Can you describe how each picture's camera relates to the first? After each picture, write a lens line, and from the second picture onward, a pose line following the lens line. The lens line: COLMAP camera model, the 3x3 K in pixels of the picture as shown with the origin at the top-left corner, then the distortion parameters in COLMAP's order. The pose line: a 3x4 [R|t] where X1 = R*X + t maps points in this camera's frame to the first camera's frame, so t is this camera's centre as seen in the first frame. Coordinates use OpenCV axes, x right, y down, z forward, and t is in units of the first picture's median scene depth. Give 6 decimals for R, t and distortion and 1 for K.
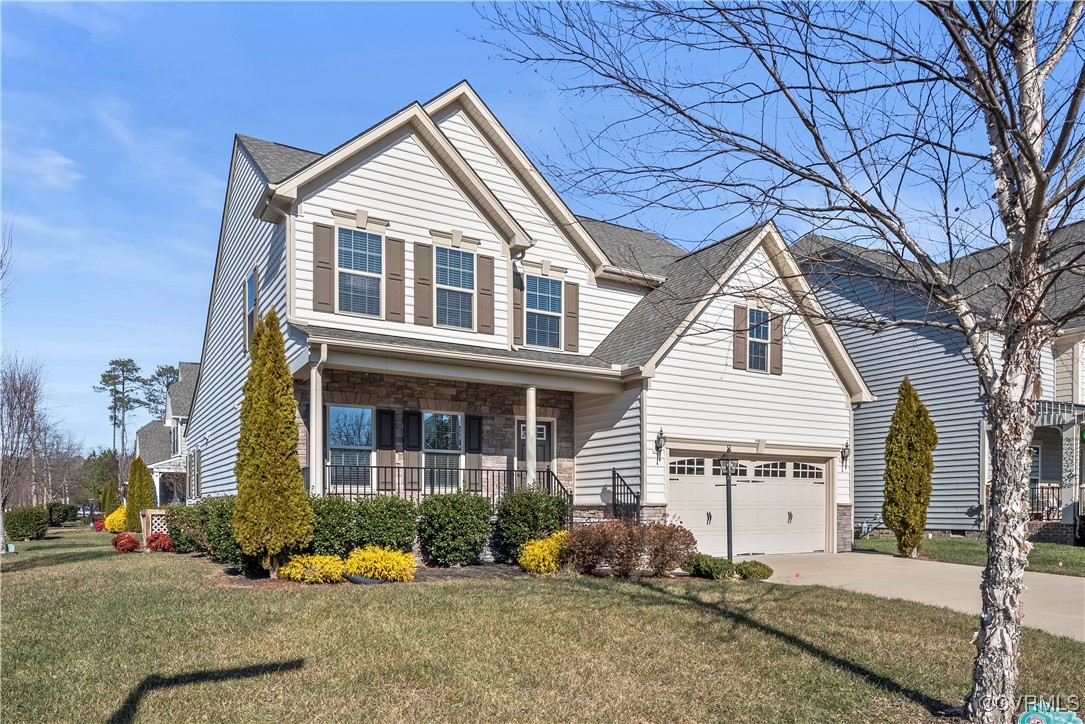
lens RADIAL K [[732.5, 0, 542.5], [0, 732.5, 362.0], [0, 0, 1]] dist [0.000493, -0.000509]
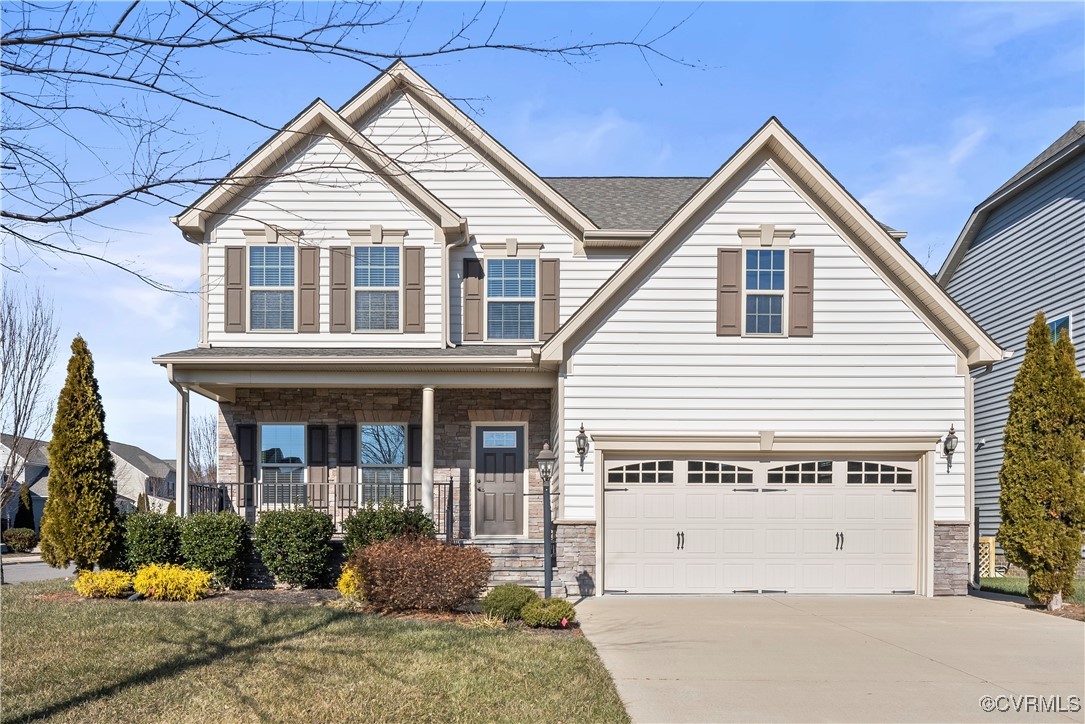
lens RADIAL K [[735.8, 0, 540.7], [0, 735.8, 402.2], [0, 0, 1]] dist [-0.000094, -0.000461]
pose [[0.856986, -0.083663, -0.508503, 0.500814], [0.098030, 0.995182, 0.001476, 0.058893], [0.505930, -0.051113, 0.861059, 0.294975]]
